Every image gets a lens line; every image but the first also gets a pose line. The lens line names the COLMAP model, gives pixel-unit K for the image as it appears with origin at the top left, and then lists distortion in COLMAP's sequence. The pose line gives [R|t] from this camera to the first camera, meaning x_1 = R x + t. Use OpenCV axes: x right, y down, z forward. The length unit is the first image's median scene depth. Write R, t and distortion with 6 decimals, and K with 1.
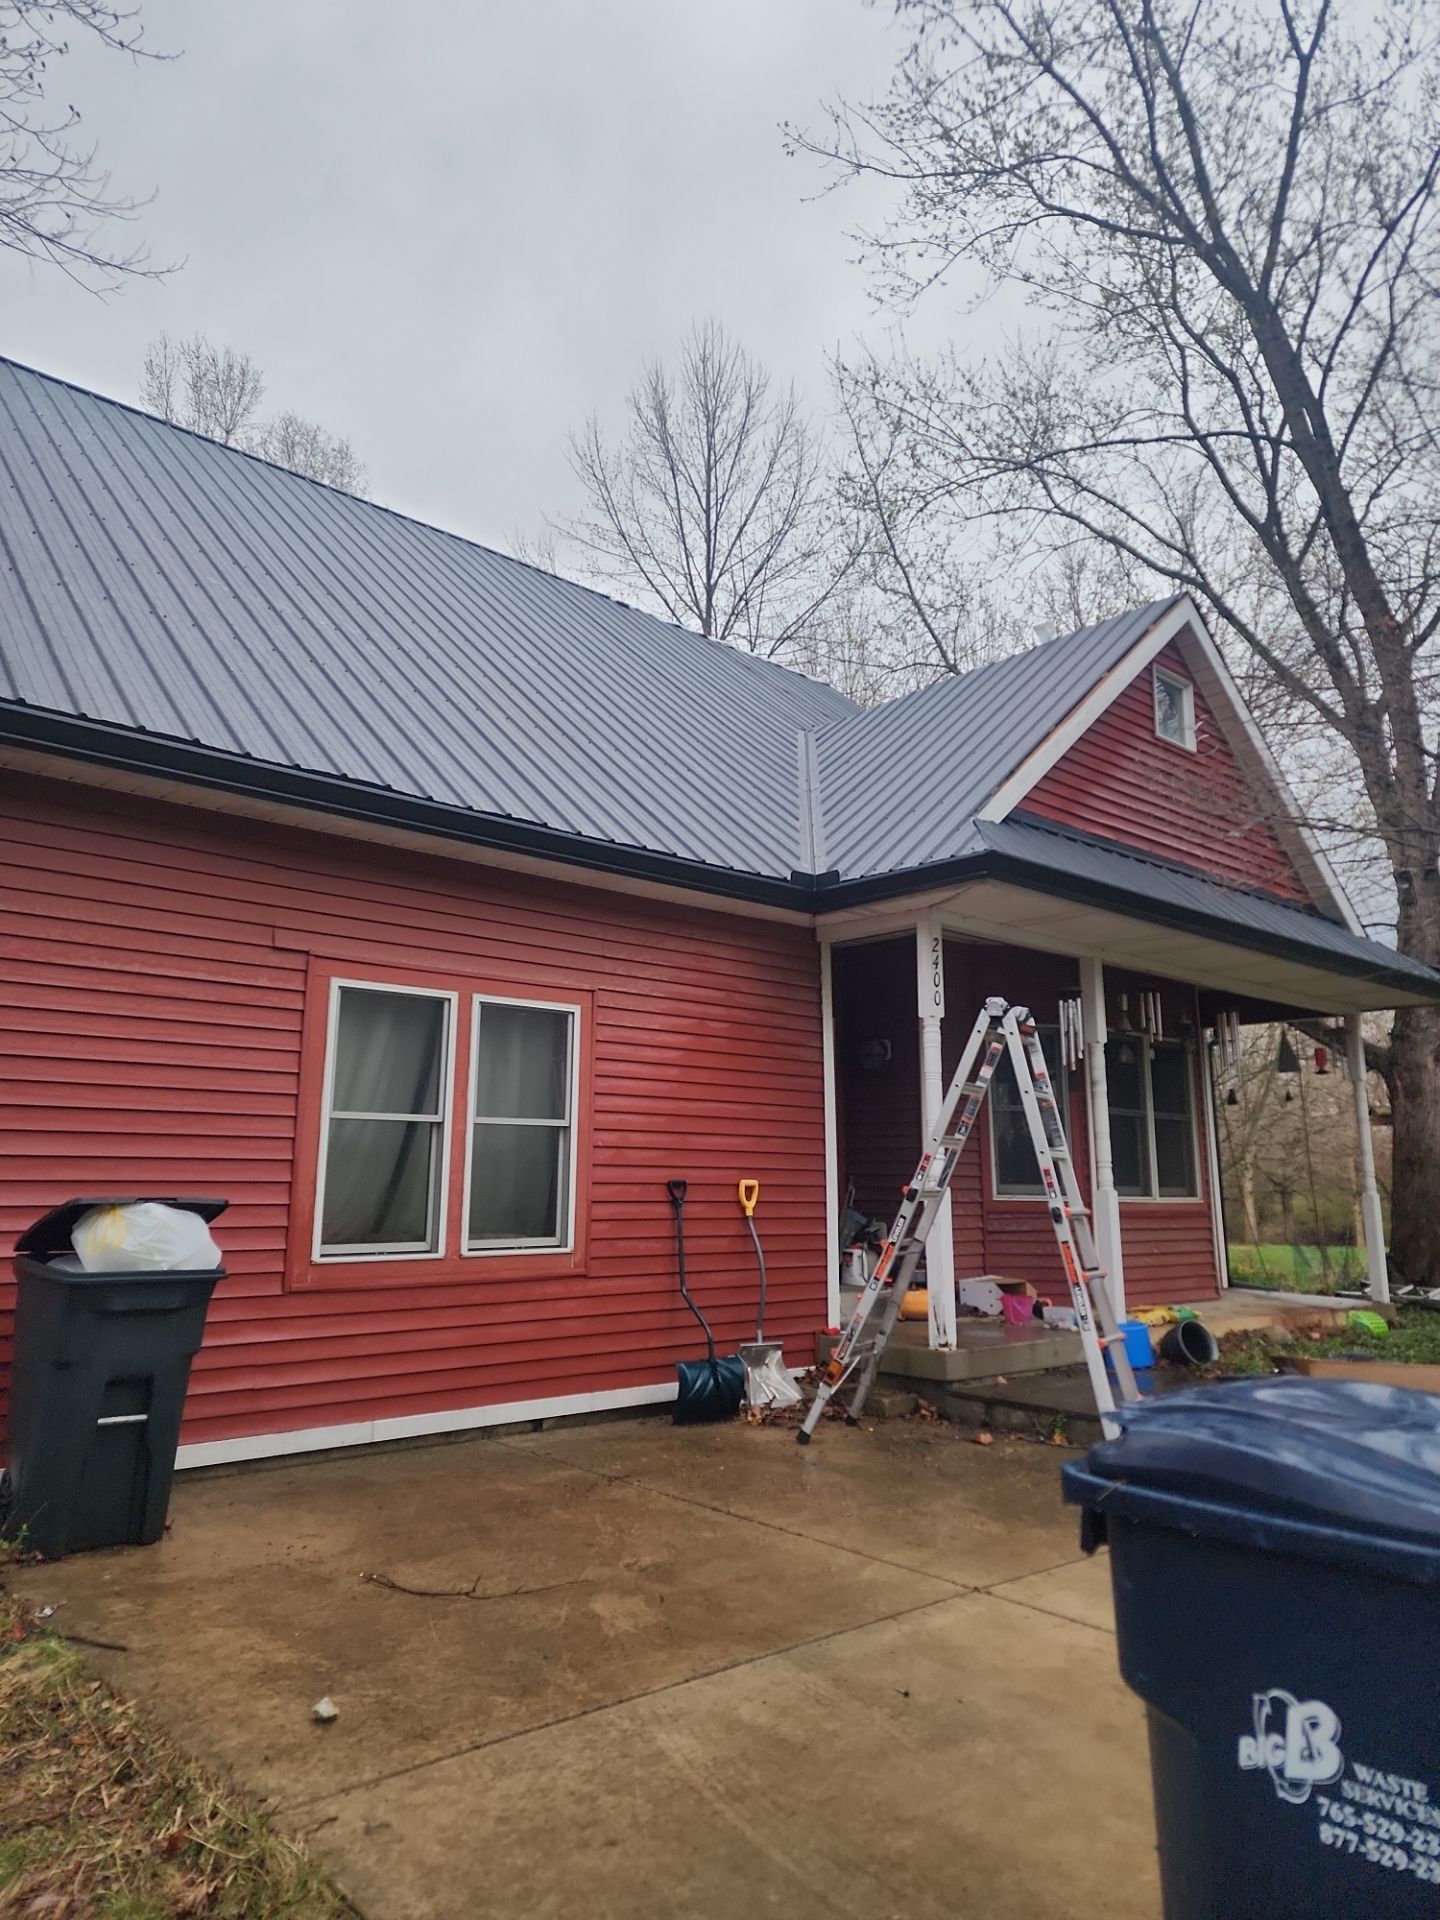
lens RADIAL K [[1247.1, 0, 721.2], [0, 1247.1, 953.6], [0, 0, 1]] dist [0.126429, -0.178185]
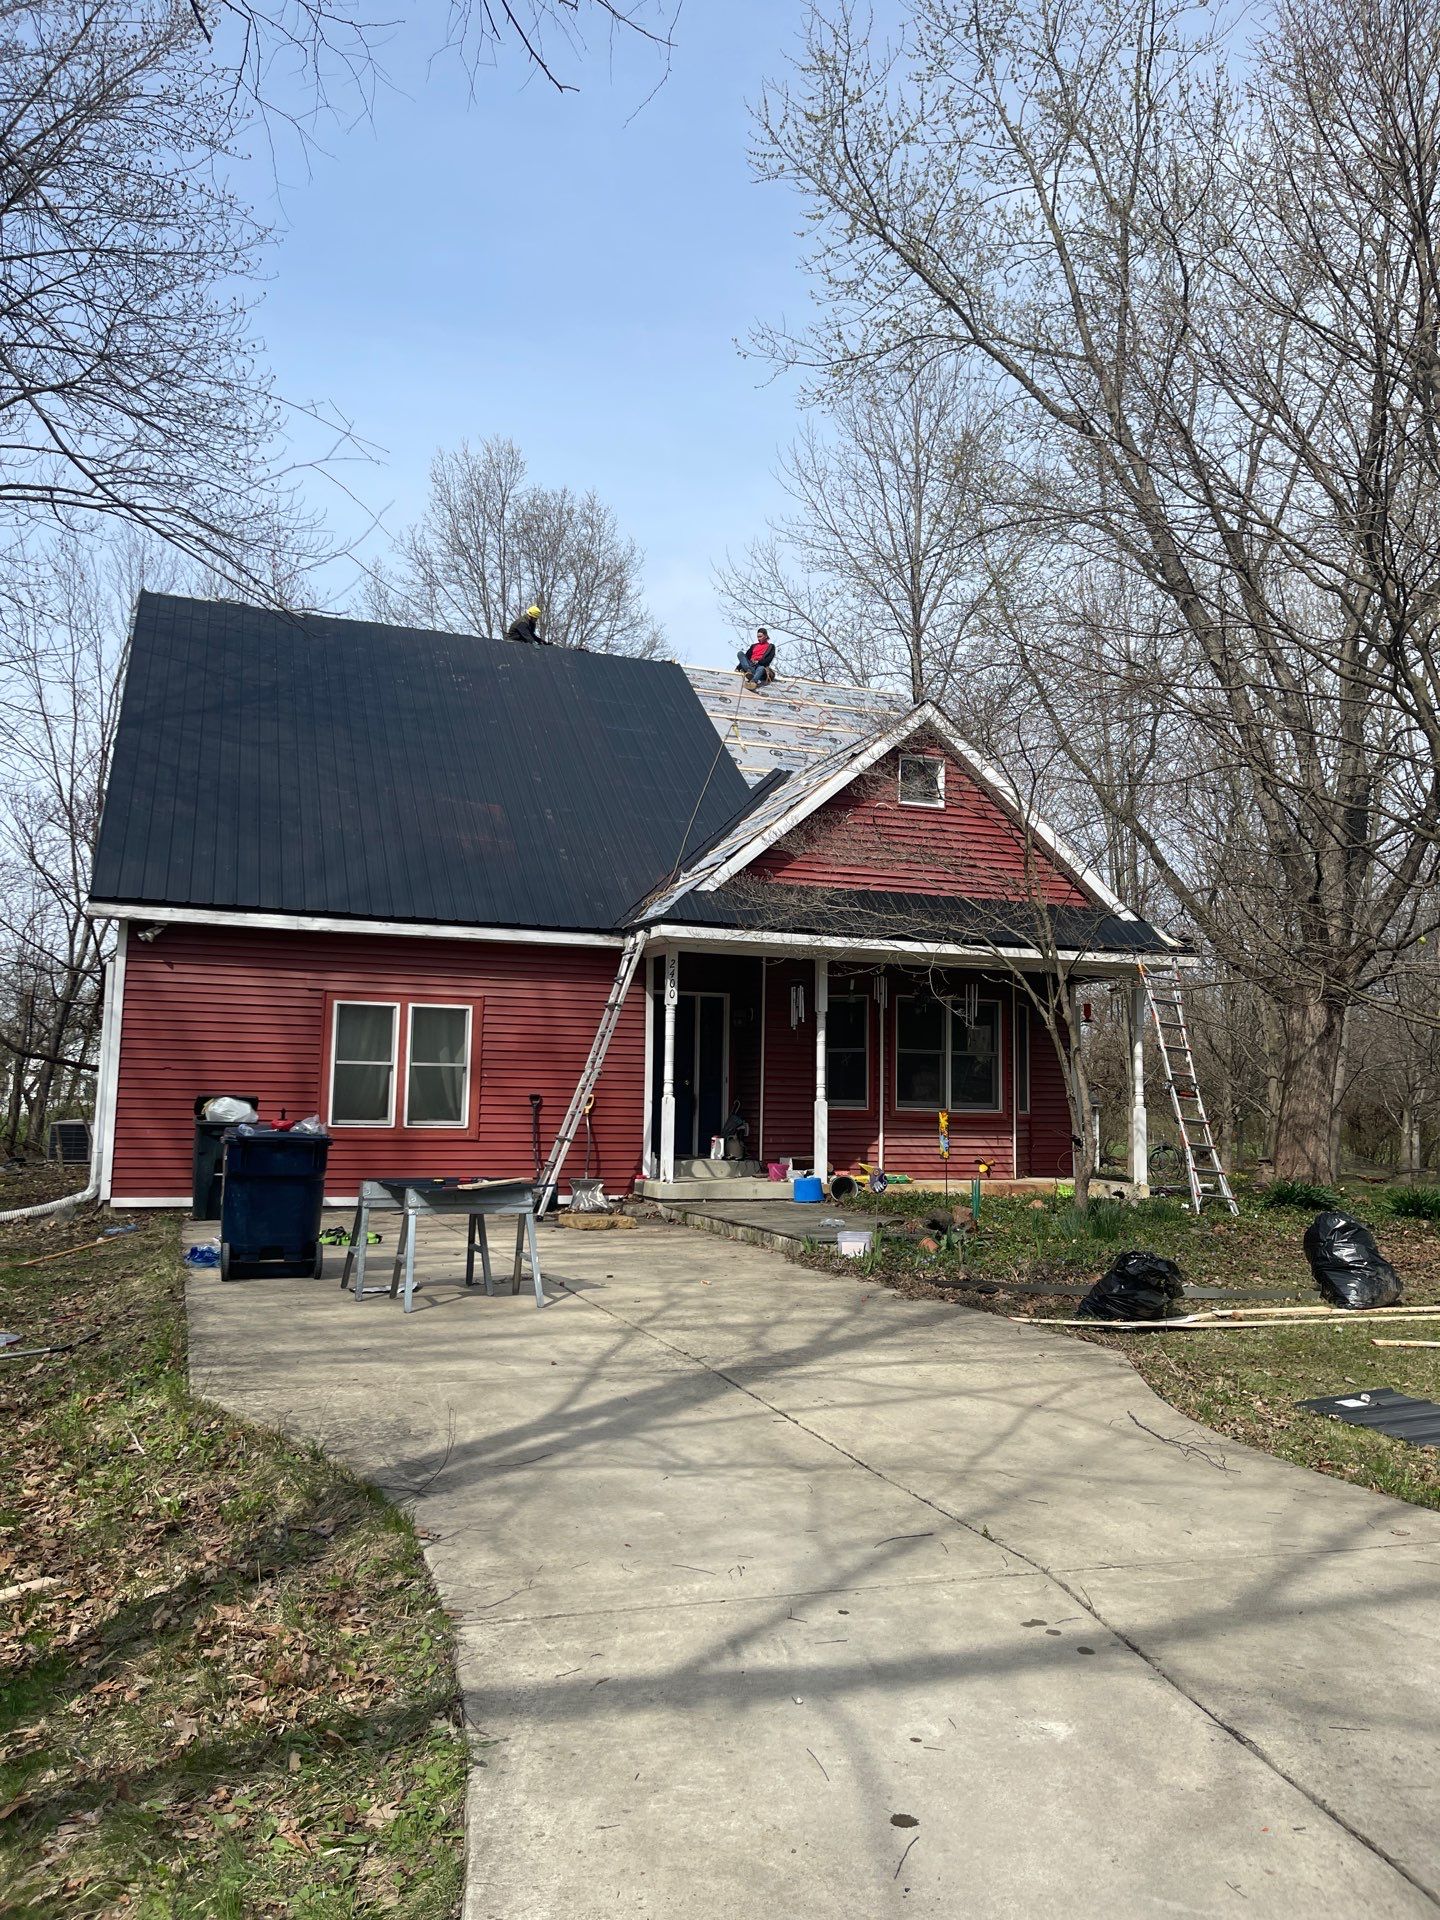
lens RADIAL K [[1431.4, 0, 727.4], [0, 1431.4, 1001.6], [0, 0, 1]] dist [0.022450, -0.006207]
pose [[0.935718, -0.022518, -0.352028, 1.067653], [0.056483, 0.994648, 0.086512, -0.137994], [0.348196, -0.100834, 0.931983, -0.961501]]
